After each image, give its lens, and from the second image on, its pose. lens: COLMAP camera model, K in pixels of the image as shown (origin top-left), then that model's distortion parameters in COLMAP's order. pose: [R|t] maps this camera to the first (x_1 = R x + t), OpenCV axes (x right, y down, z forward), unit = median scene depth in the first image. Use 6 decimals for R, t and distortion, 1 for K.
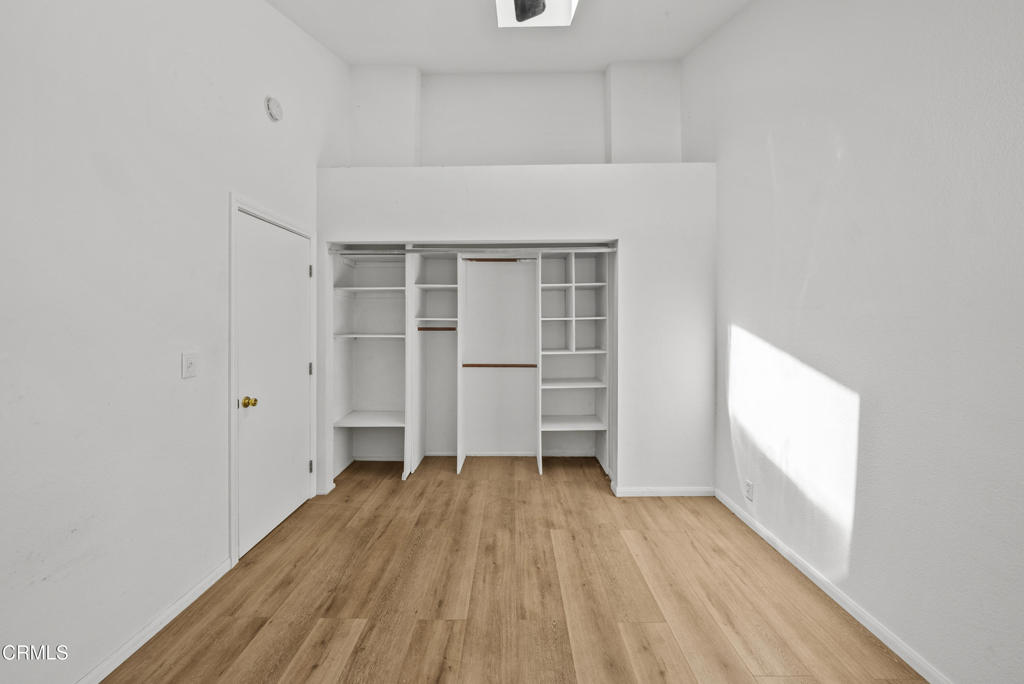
lens RADIAL K [[381.3, 0, 516.7], [0, 381.3, 320.6], [0, 0, 1]] dist [0.000388, 0.000013]
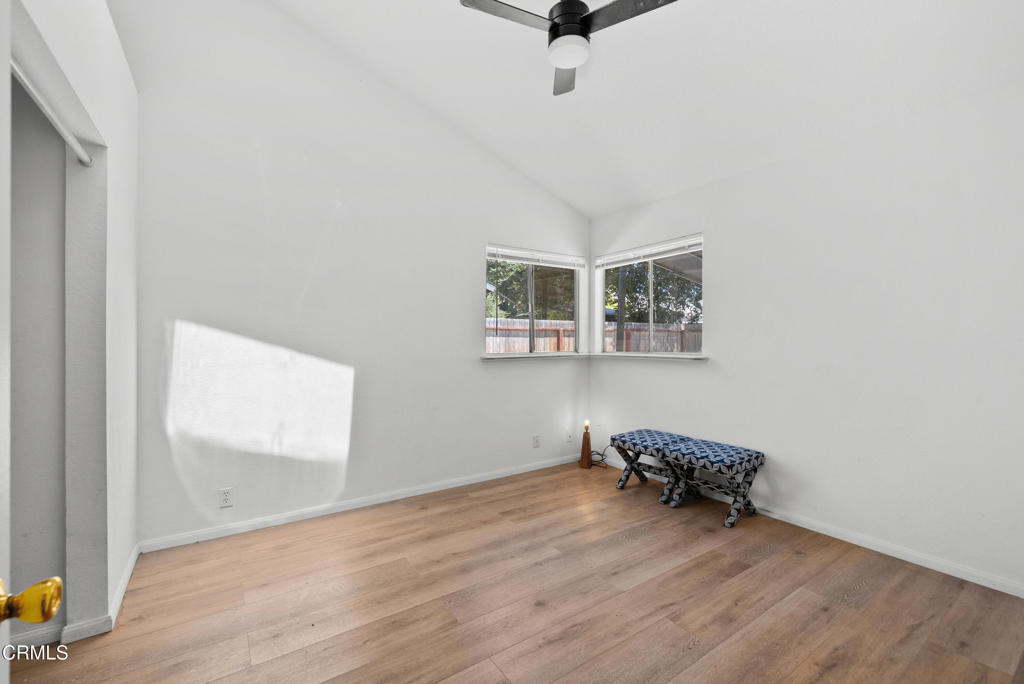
lens RADIAL K [[426.8, 0, 498.4], [0, 426.8, 343.8], [0, 0, 1]] dist [0.000972, 0.000306]
pose [[-0.552038, 0.002791, 0.833814, -0.875227], [-0.001945, 0.999987, -0.004636, 0.098309], [-0.833817, -0.004181, -0.552025, 1.424987]]
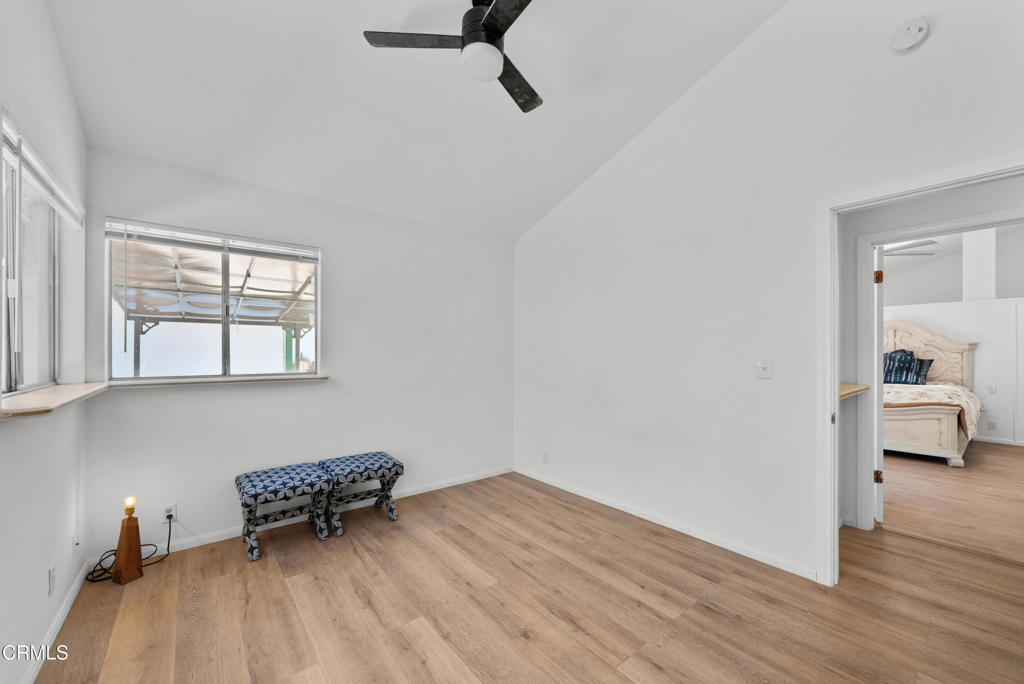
lens RADIAL K [[386.9, 0, 515.5], [0, 386.9, 355.6], [0, 0, 1]] dist [-0.000320, 0.000090]
pose [[-0.772330, 0.004931, -0.635203, 0.579869], [0.003592, 0.999988, 0.003395, 0.054753], [0.635212, 0.000341, -0.772338, 1.463872]]
